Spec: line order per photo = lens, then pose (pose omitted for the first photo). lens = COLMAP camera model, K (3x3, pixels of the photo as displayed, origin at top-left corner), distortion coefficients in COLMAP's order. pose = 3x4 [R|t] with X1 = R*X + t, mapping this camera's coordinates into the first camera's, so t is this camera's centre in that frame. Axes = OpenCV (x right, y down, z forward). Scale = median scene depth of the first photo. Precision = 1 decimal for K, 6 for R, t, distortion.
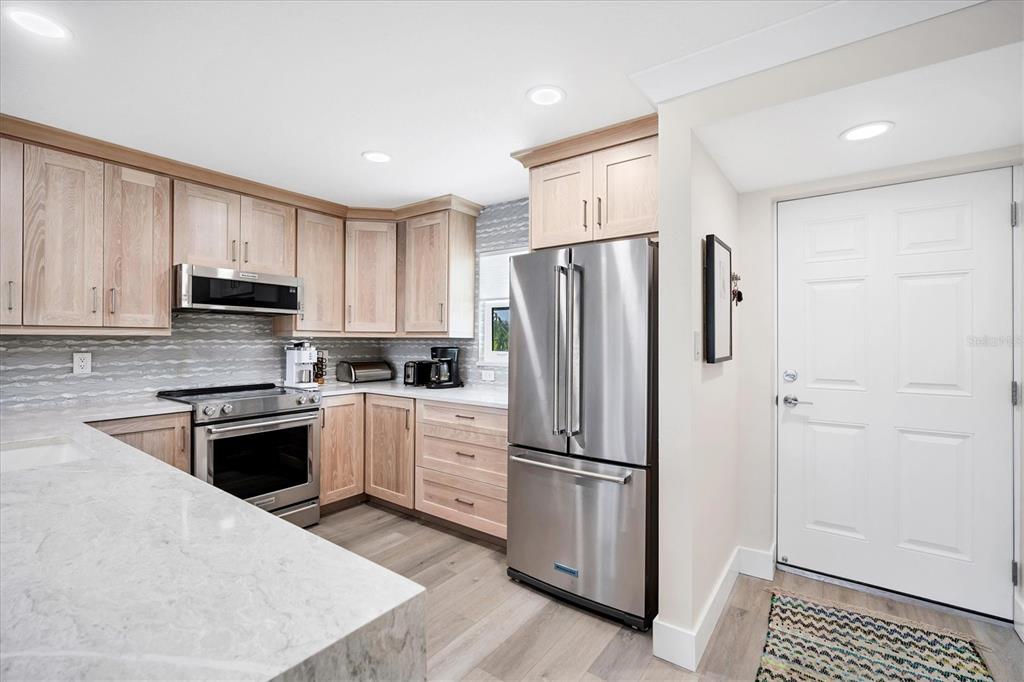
lens RADIAL K [[452.6, 0, 506.8], [0, 452.6, 337.9], [0, 0, 1]] dist [-0.003722, 0.000316]
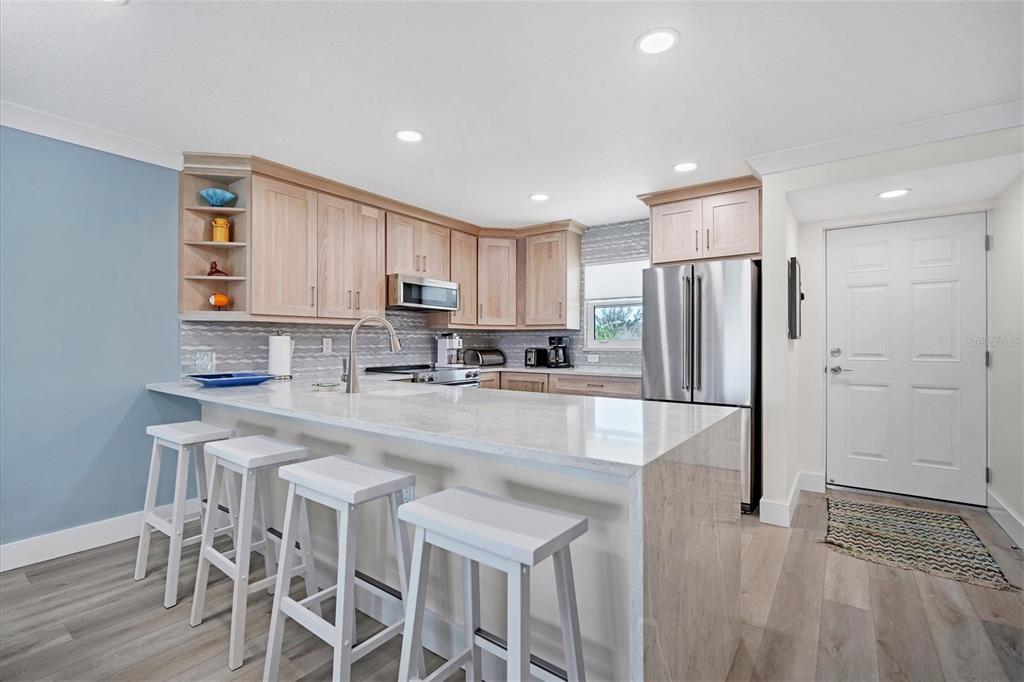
lens RADIAL K [[459.2, 0, 512.0], [0, 459.2, 341.0], [0, 0, 1]] dist [0.000687, -0.000200]
pose [[0.999962, -0.002100, 0.008519, -0.295352], [0.002074, 0.999993, 0.003096, 0.030067], [-0.008525, -0.003078, 0.999959, -0.320452]]
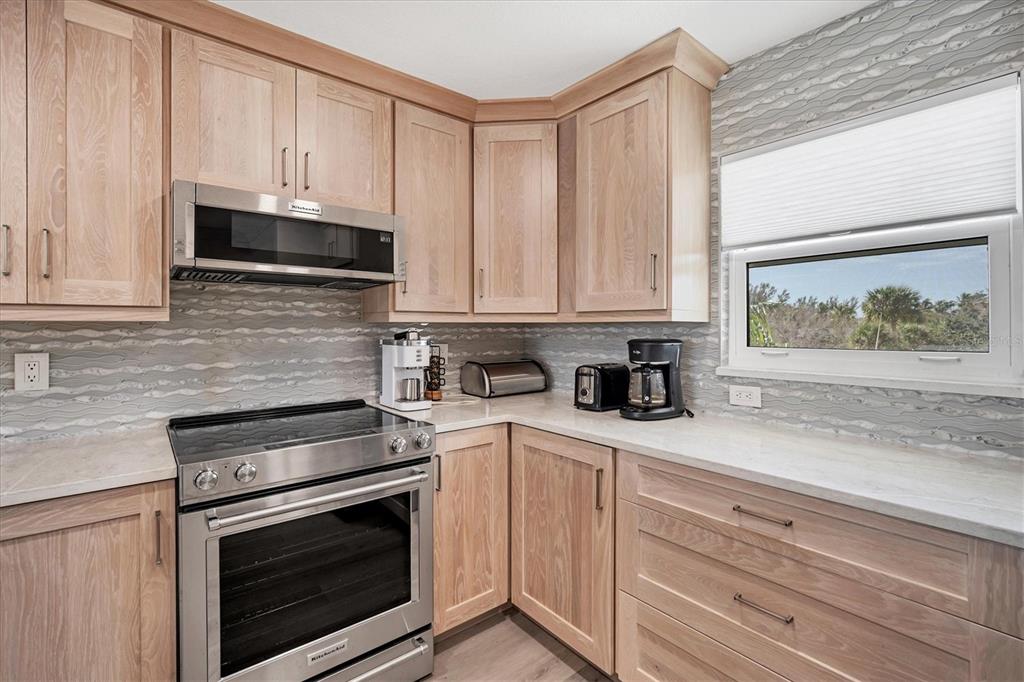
lens RADIAL K [[468.1, 0, 514.9], [0, 468.1, 327.0], [0, 0, 1]] dist [-0.008403, -0.000191]
pose [[0.970400, -0.005942, -0.241431, -0.170520], [0.007439, 0.999958, 0.005286, 0.001669], [0.241389, -0.006926, 0.970404, 0.451262]]
